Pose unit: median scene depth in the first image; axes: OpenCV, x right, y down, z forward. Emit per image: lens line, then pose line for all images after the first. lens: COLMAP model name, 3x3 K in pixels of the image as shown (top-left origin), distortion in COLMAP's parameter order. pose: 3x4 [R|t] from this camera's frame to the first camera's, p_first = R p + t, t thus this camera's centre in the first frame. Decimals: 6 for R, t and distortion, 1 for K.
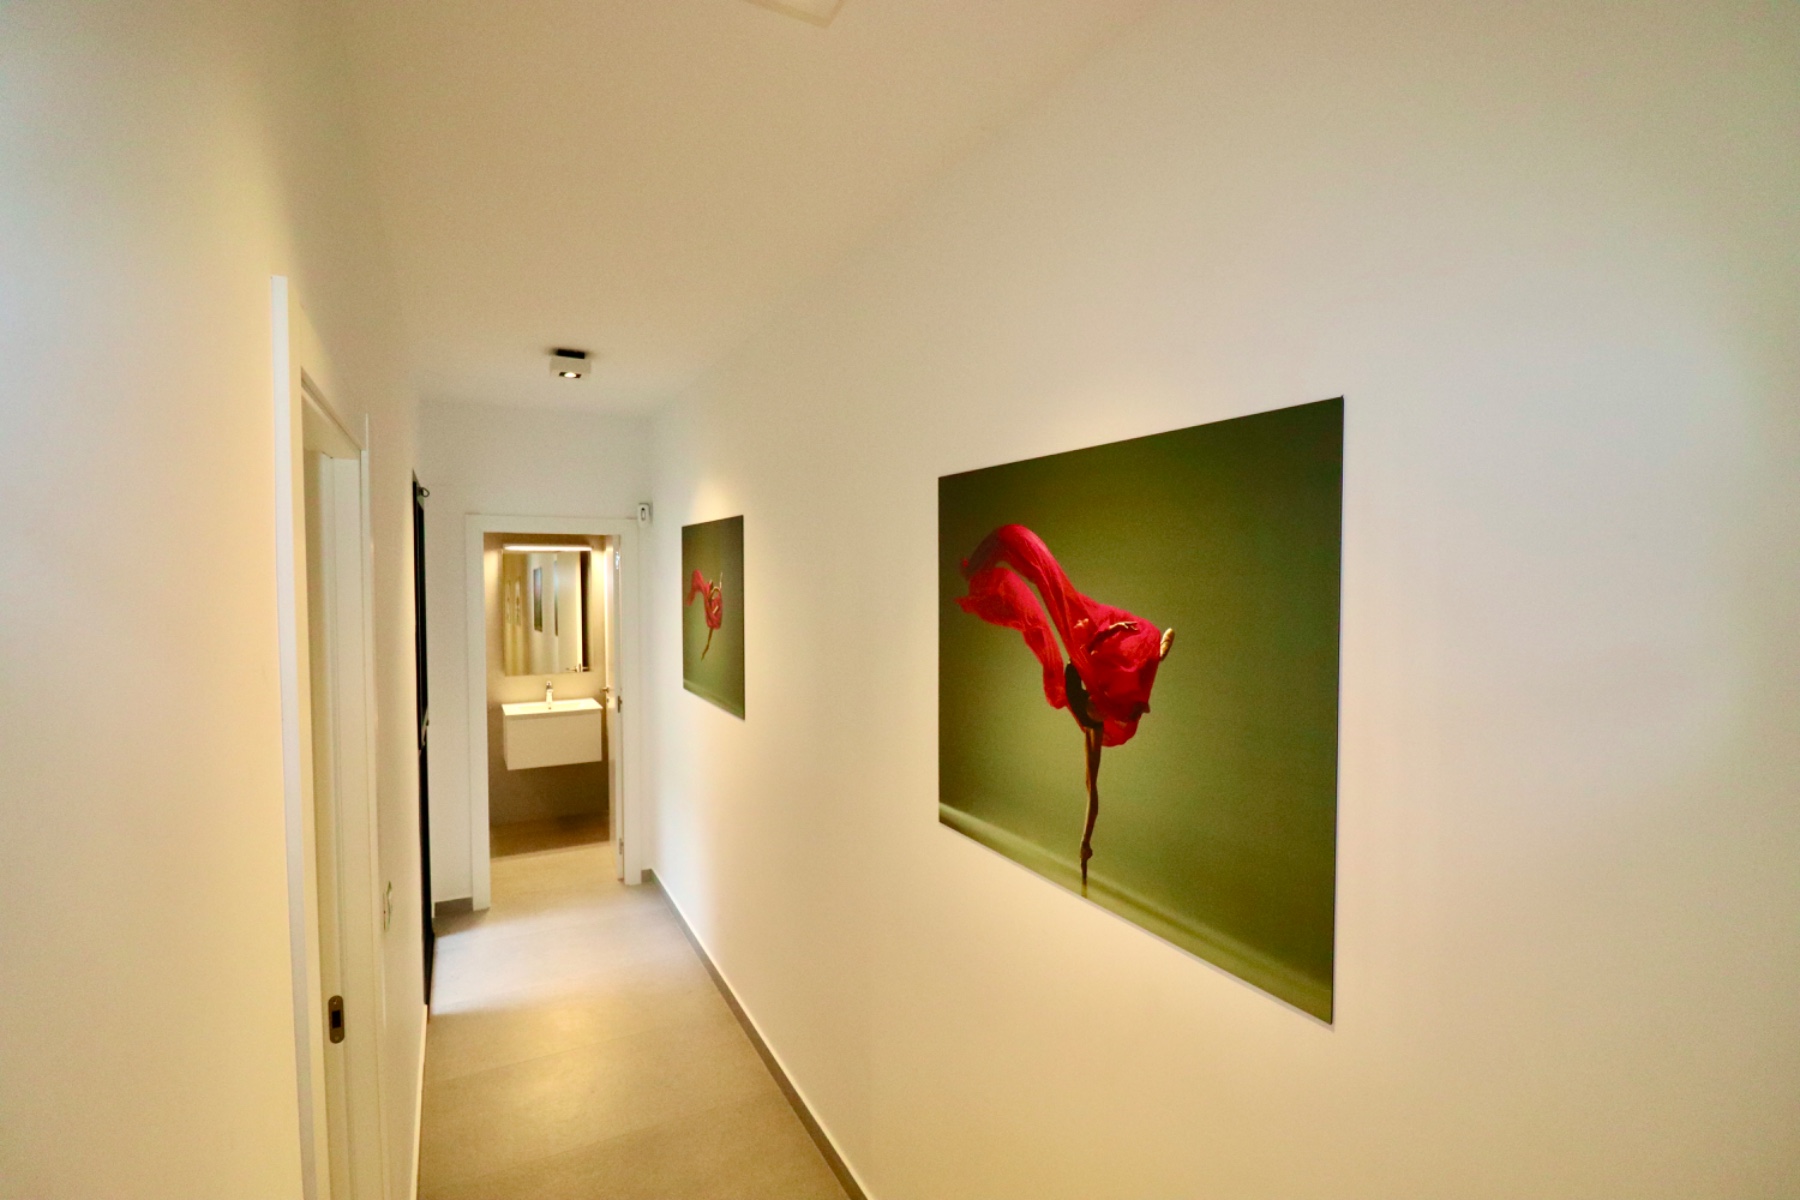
lens RADIAL K [[839.2, 0, 905.0], [0, 839.2, 599.7], [0, 0, 1]] dist [0.007152, -0.016157]
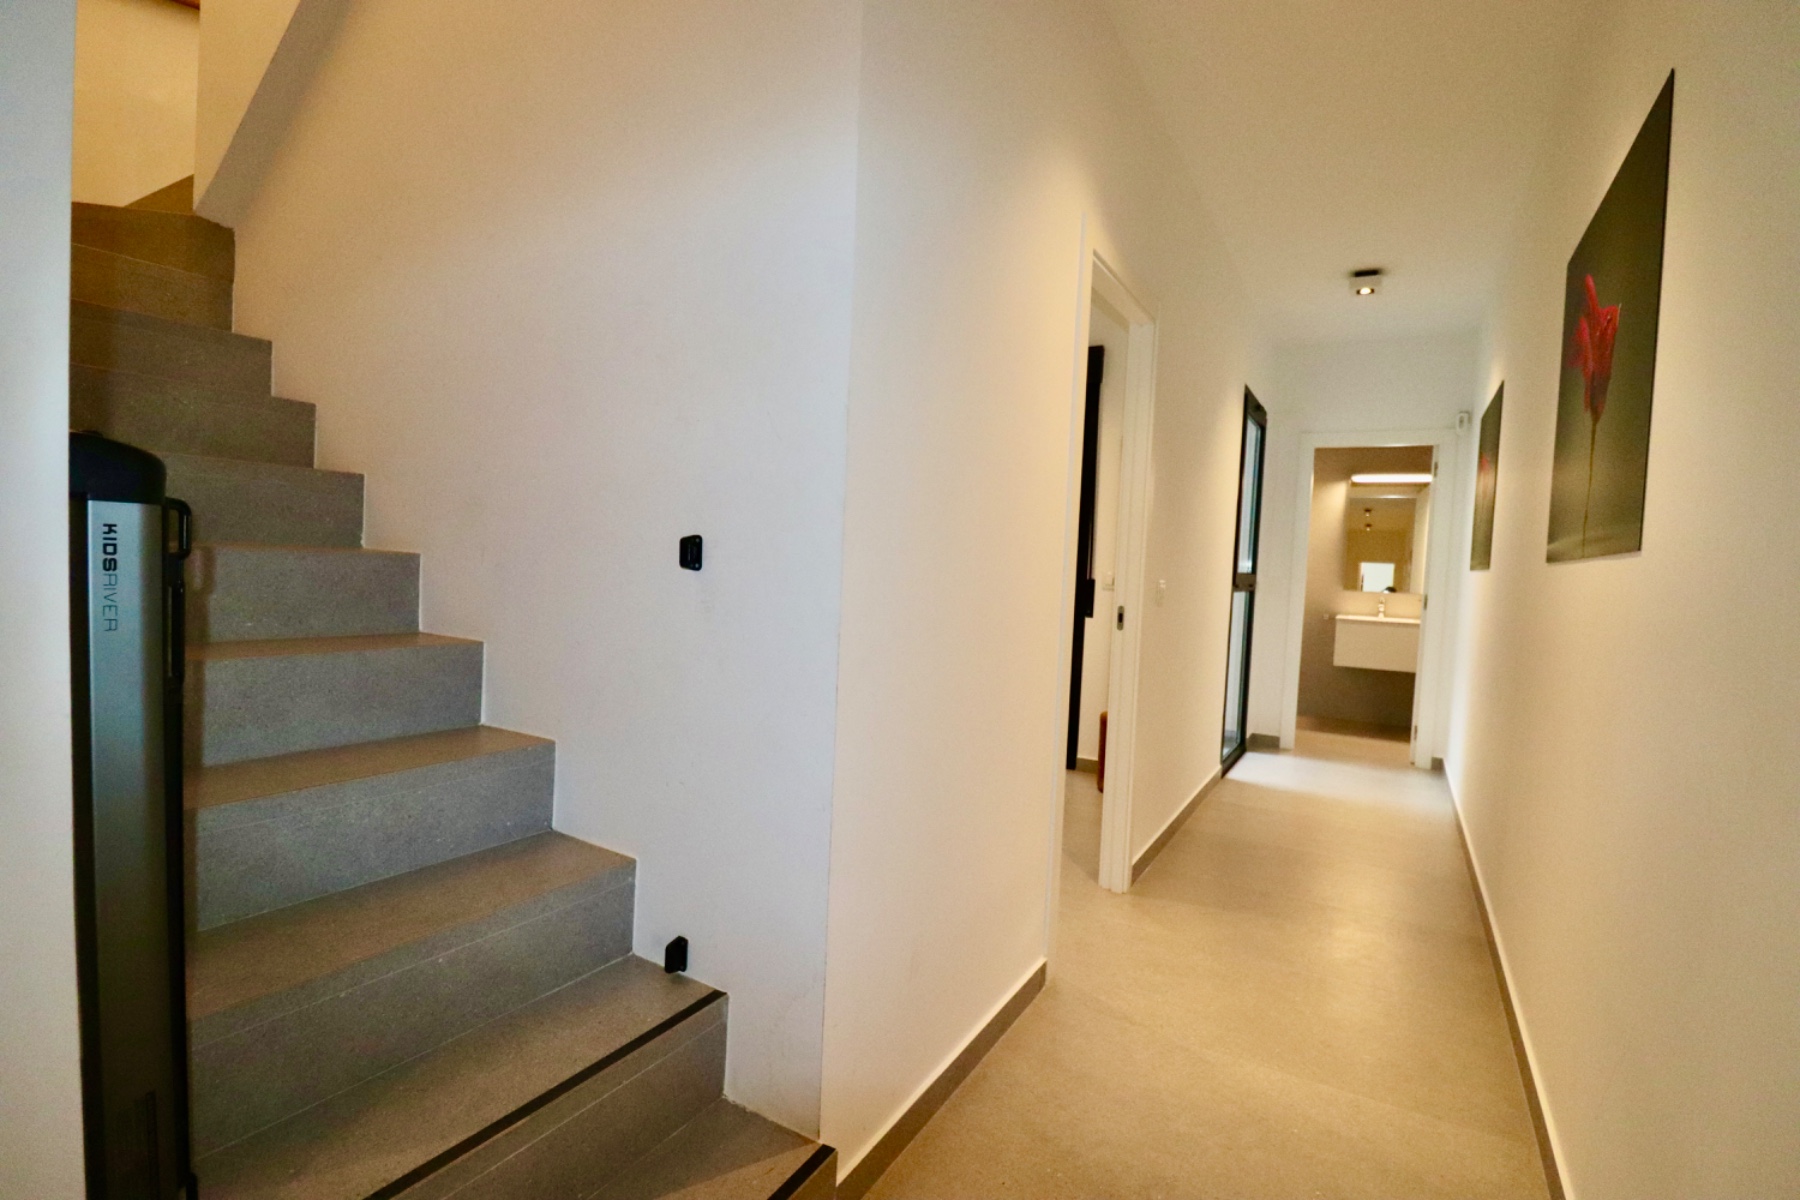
lens RADIAL K [[839.2, 0, 905.0], [0, 839.2, 599.7], [0, 0, 1]] dist [0.007152, -0.016157]
pose [[0.527516, 0.064458, -0.847096, 0.317794], [-0.075888, 0.996707, 0.028584, 0.199824], [0.846149, 0.049206, 0.530670, -0.206933]]
